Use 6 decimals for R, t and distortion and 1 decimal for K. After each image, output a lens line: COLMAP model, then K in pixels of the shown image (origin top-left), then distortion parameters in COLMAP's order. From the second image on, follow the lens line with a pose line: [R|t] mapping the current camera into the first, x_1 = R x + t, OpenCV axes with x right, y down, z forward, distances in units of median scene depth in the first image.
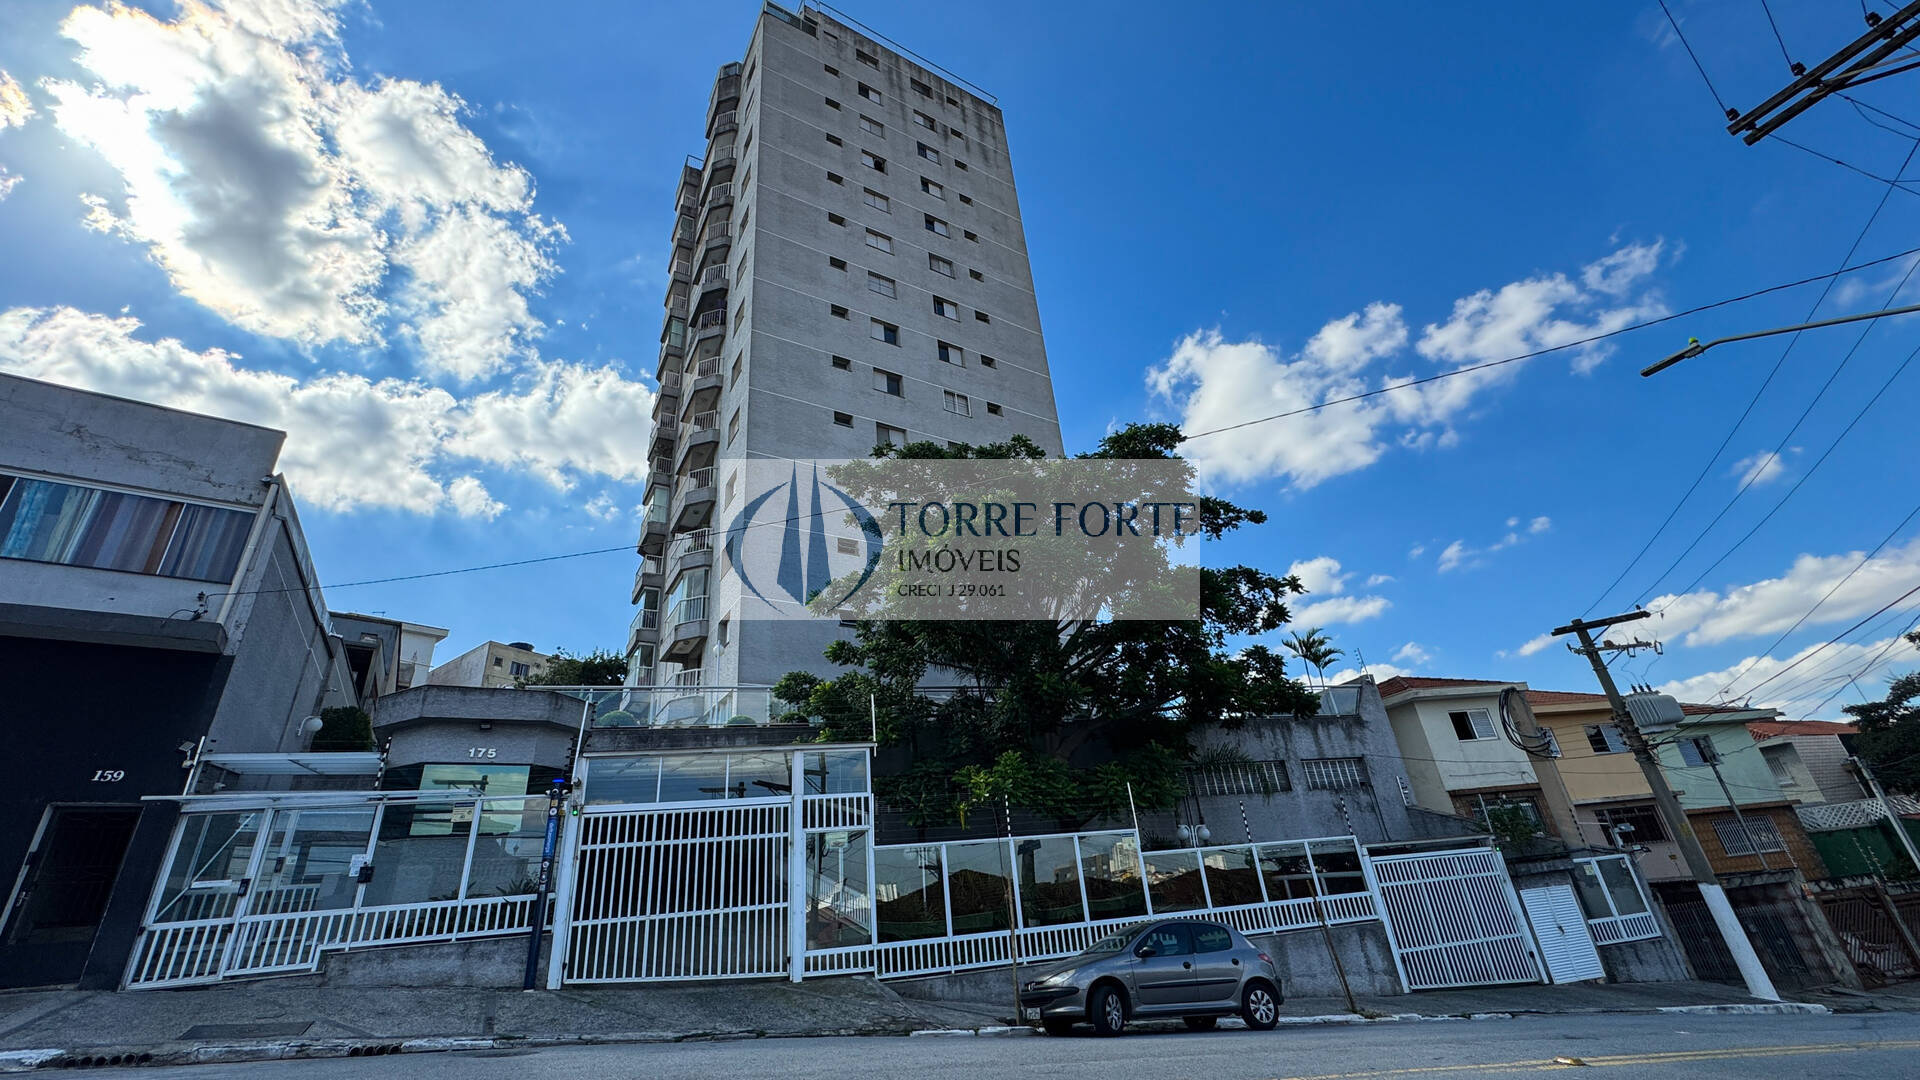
lens RADIAL K [[772.1, 0, 962.1], [0, 772.1, 535.0], [0, 0, 1]] dist [-0.001310, -0.000157]
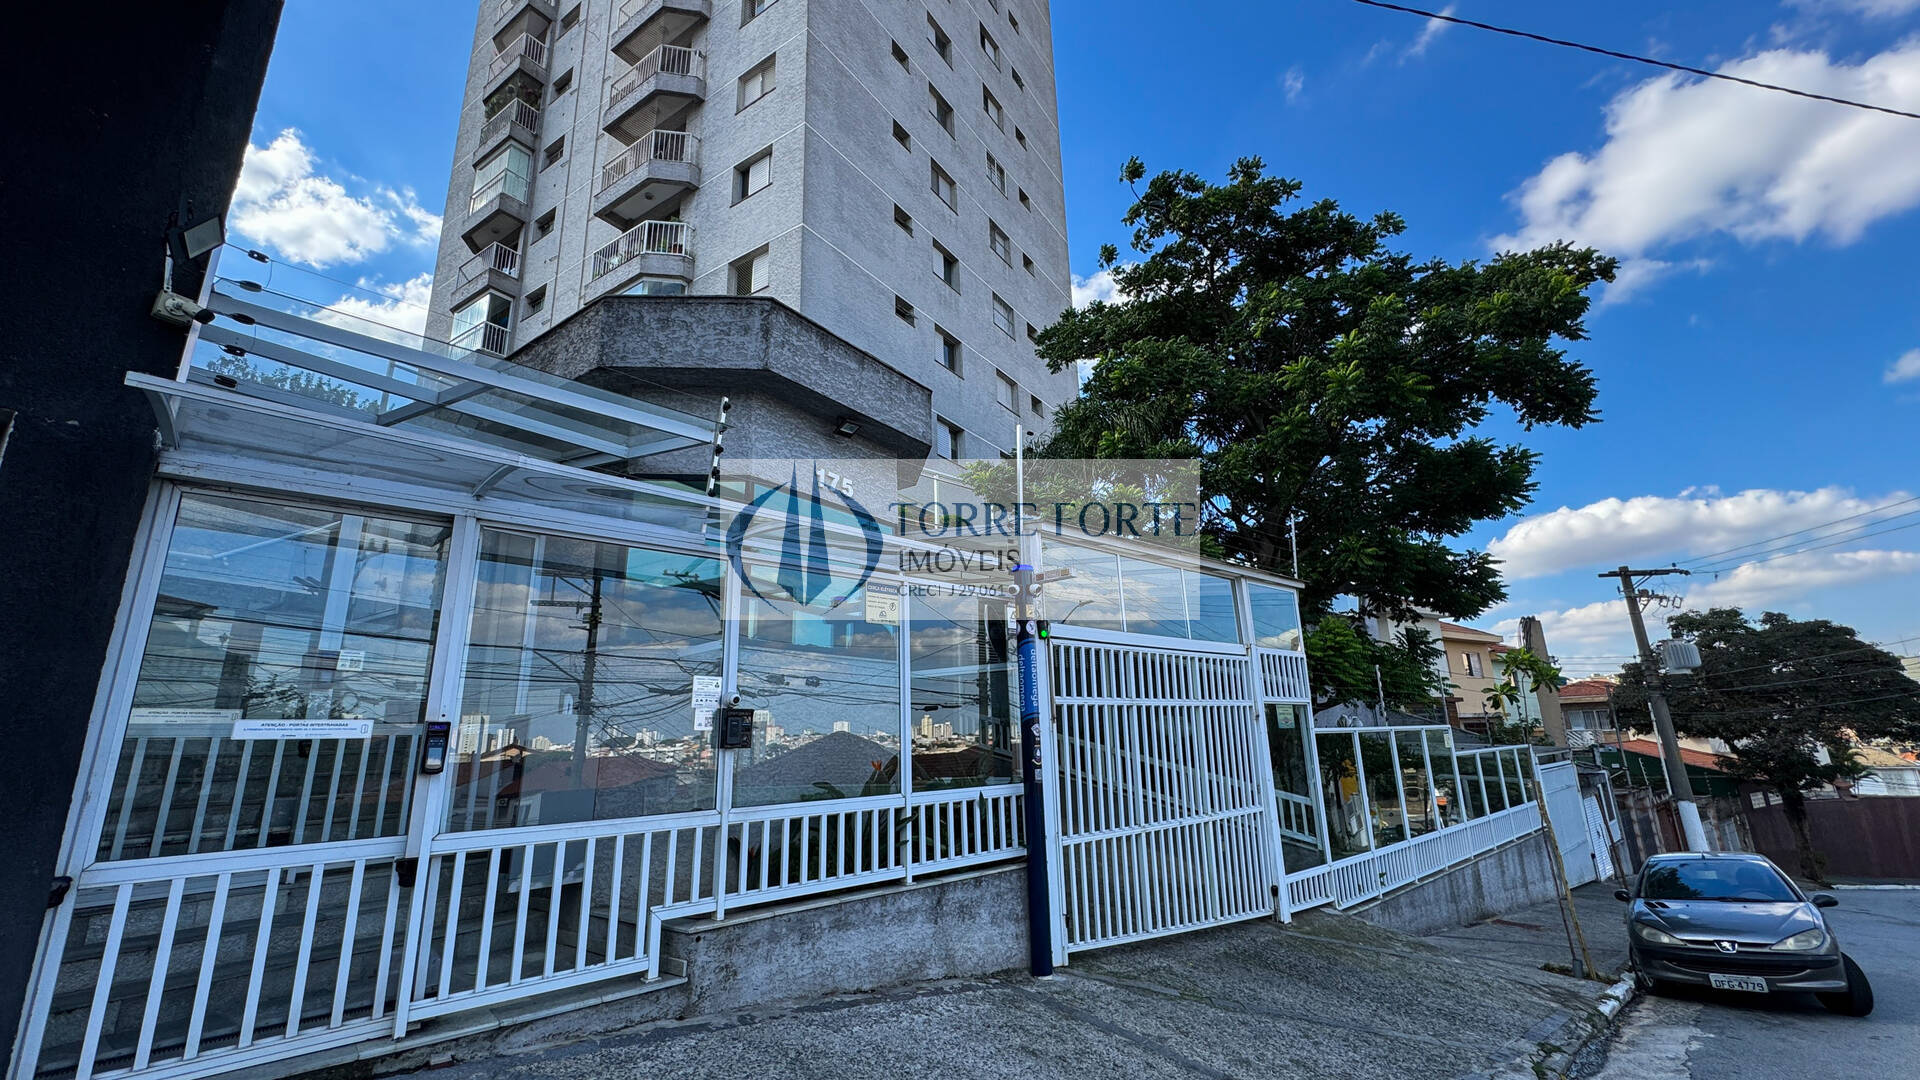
lens RADIAL K [[772.1, 0, 962.1], [0, 772.1, 535.0], [0, 0, 1]] dist [-0.001310, -0.000157]
pose [[0.899152, 0.174063, 0.401531, -0.857203], [-0.242897, 0.961699, 0.127026, 0.274866], [-0.364042, -0.211747, 0.906993, 0.638490]]
